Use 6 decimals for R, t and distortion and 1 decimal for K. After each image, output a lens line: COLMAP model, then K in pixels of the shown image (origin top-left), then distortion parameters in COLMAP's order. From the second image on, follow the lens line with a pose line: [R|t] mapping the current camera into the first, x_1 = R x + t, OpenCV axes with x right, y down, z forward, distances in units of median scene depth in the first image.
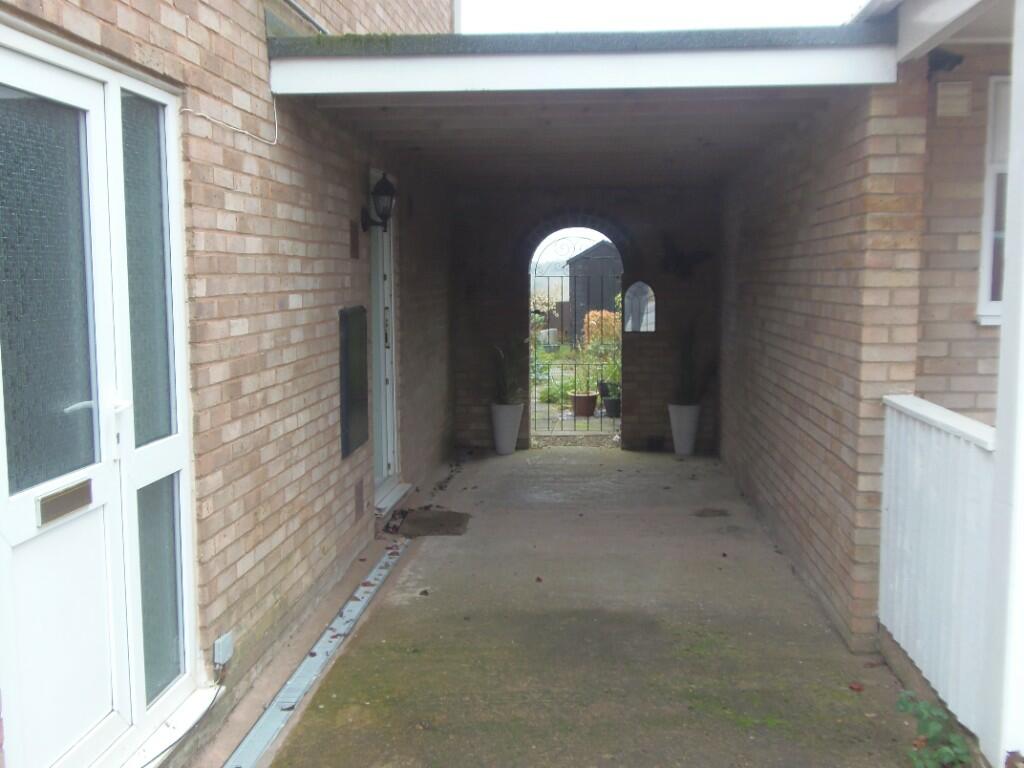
lens RADIAL K [[1044.8, 0, 512.2], [0, 1044.8, 384.4], [0, 0, 1]] dist [-0.000010, 0.000000]
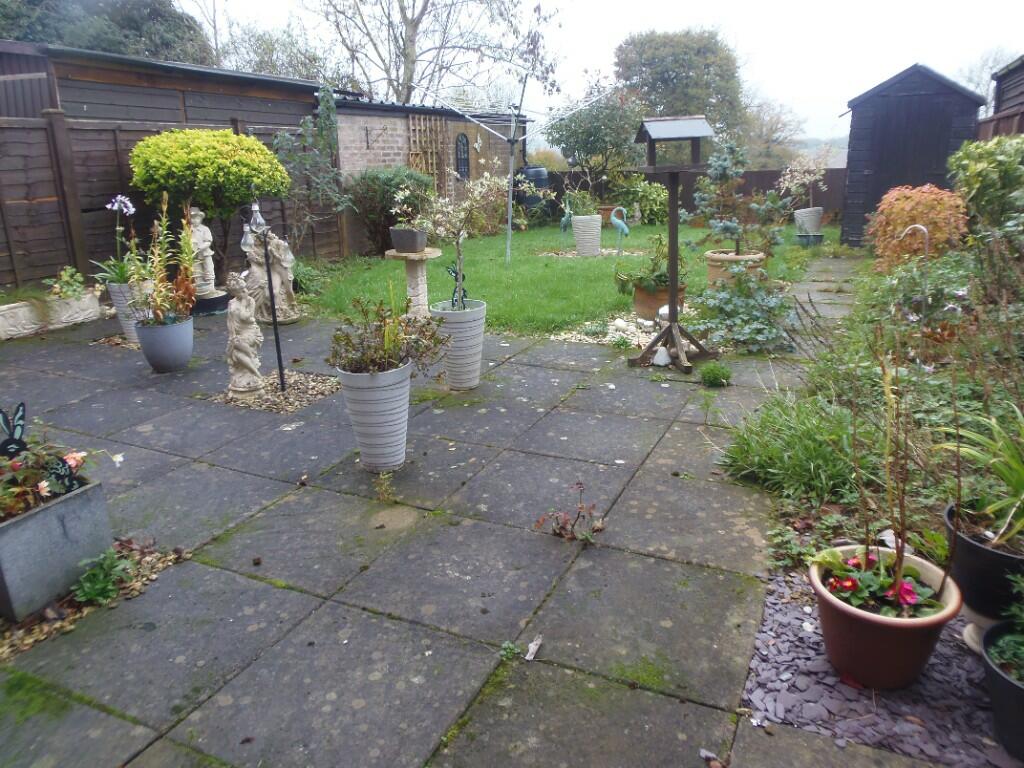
lens RADIAL K [[759.6, 0, 511.6], [0, 759.6, 382.3], [0, 0, 1]] dist [0.004486, -0.005445]
pose [[0.940021, 0.082535, -0.330980, 0.027444], [-0.017865, 0.980867, 0.193856, -0.036704], [0.340647, -0.176316, 0.923511, 0.473688]]
